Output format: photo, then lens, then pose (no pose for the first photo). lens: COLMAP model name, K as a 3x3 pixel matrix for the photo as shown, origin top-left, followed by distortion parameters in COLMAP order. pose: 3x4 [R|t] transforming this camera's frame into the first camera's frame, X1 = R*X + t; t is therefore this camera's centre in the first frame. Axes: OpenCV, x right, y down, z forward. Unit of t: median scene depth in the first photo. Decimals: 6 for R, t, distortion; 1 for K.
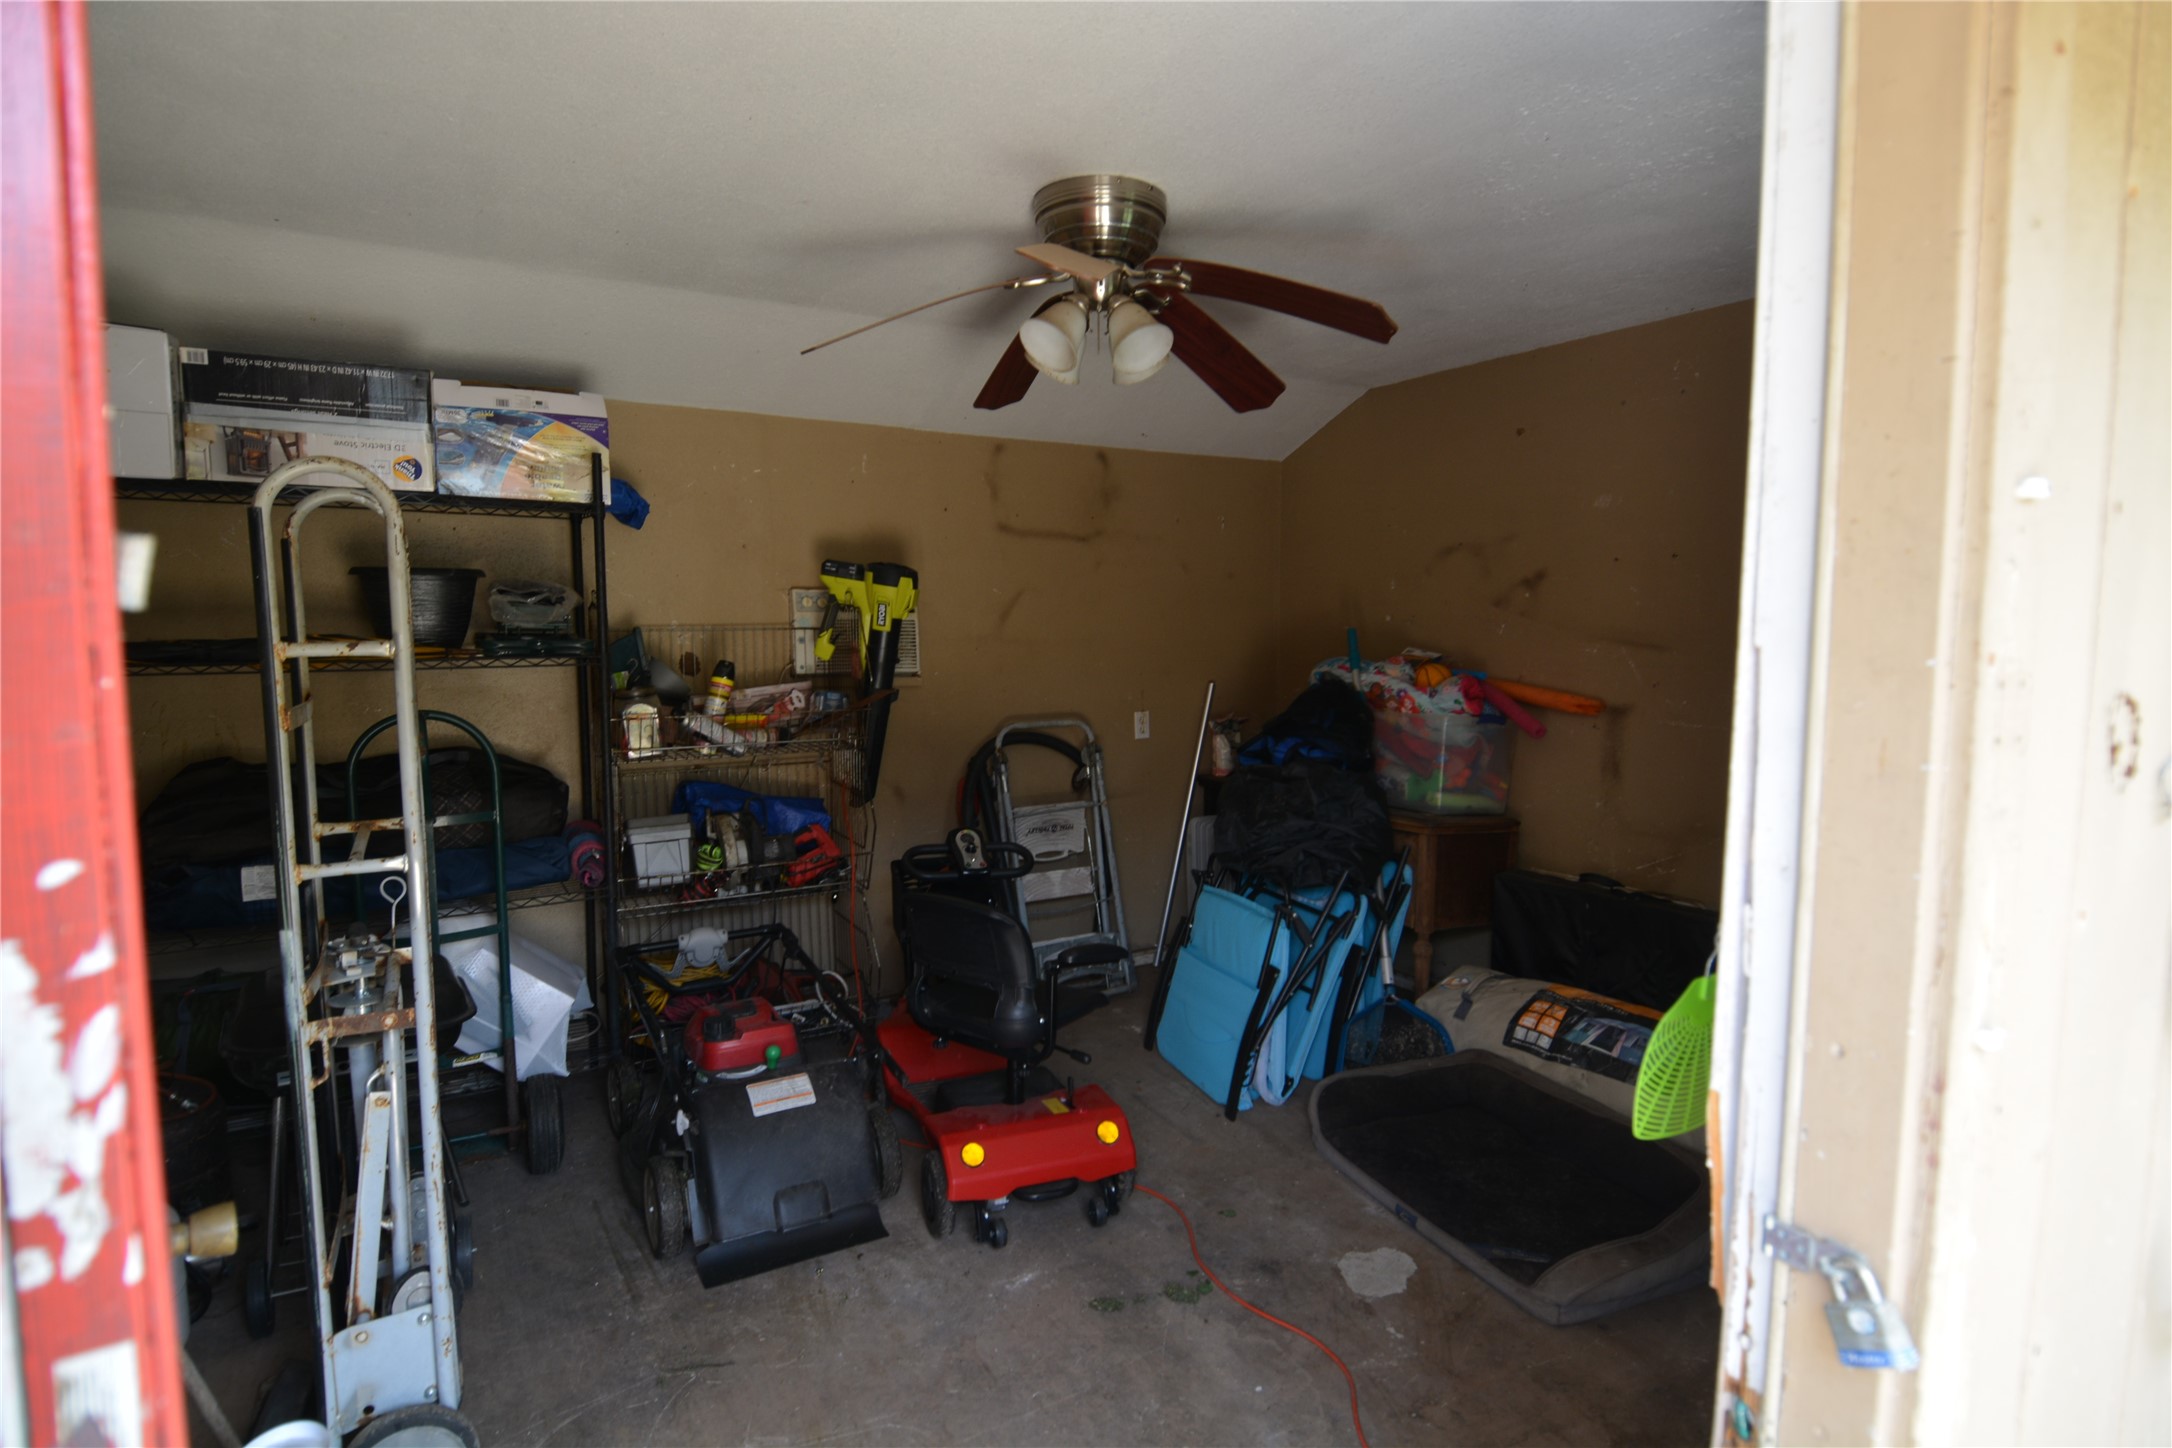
lens RADIAL K [[1145.8, 0, 1084.7], [0, 1145.8, 724.5], [0, 0, 1]] dist [0.018490, -0.029342]
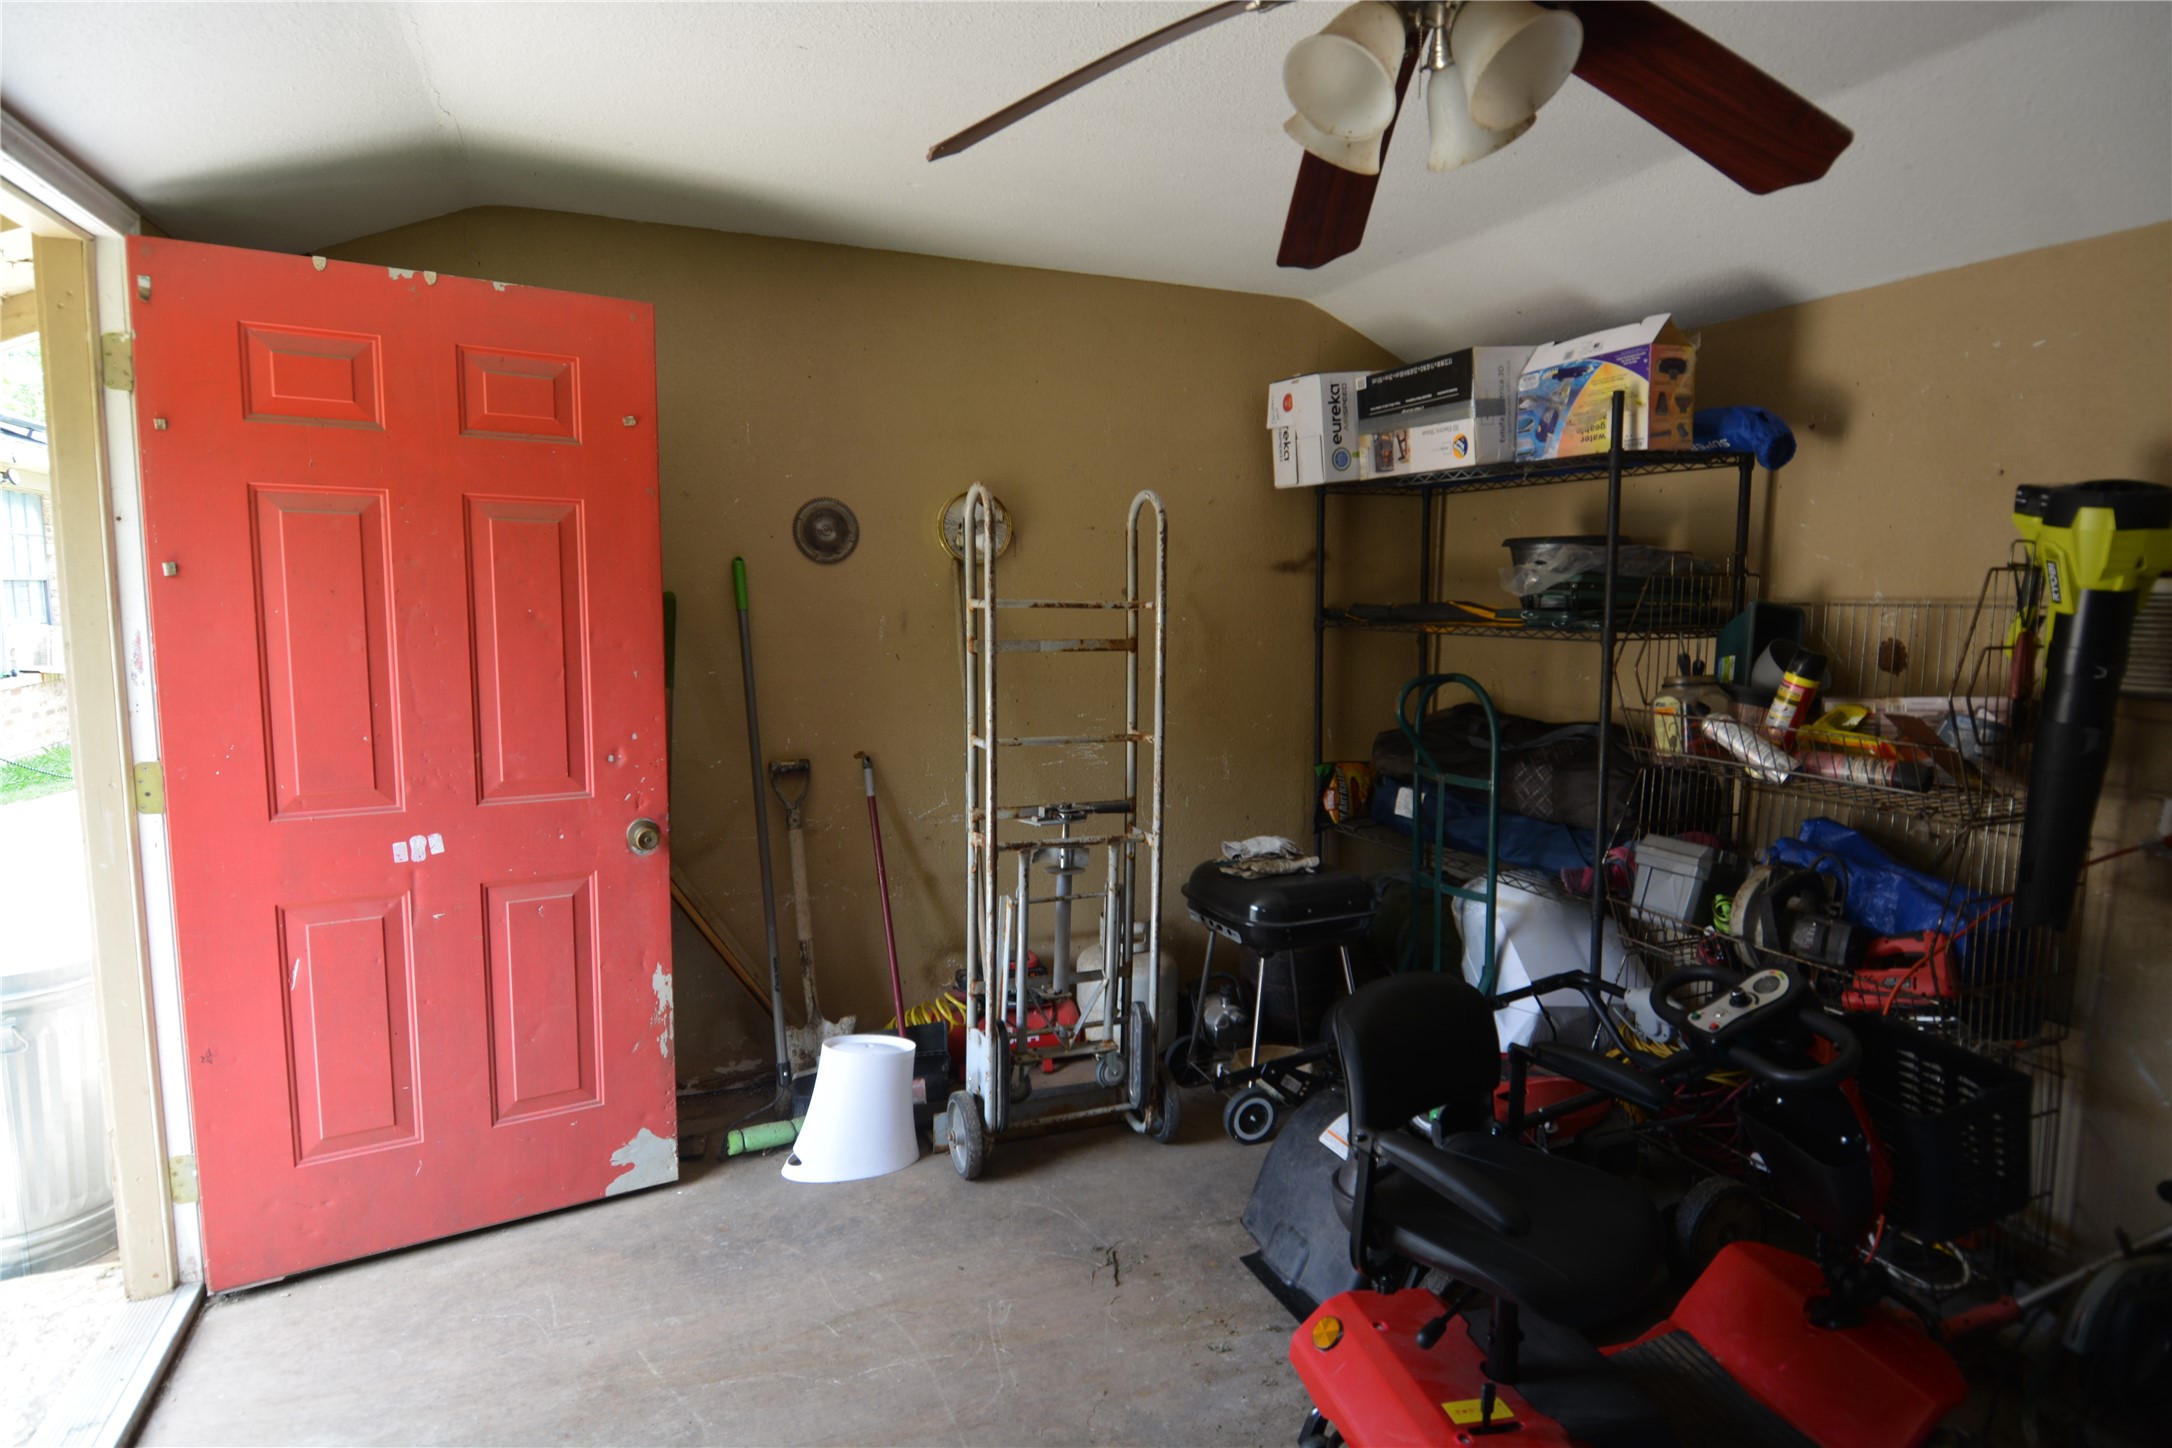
lens RADIAL K [[1145.8, 0, 1084.7], [0, 1145.8, 724.5], [0, 0, 1]] dist [0.018490, -0.029342]
pose [[-0.155647, 0.115098, -0.981084, 0.485736], [-0.096938, 0.986615, 0.131126, -0.066482], [0.983045, 0.115514, -0.142406, 0.753872]]
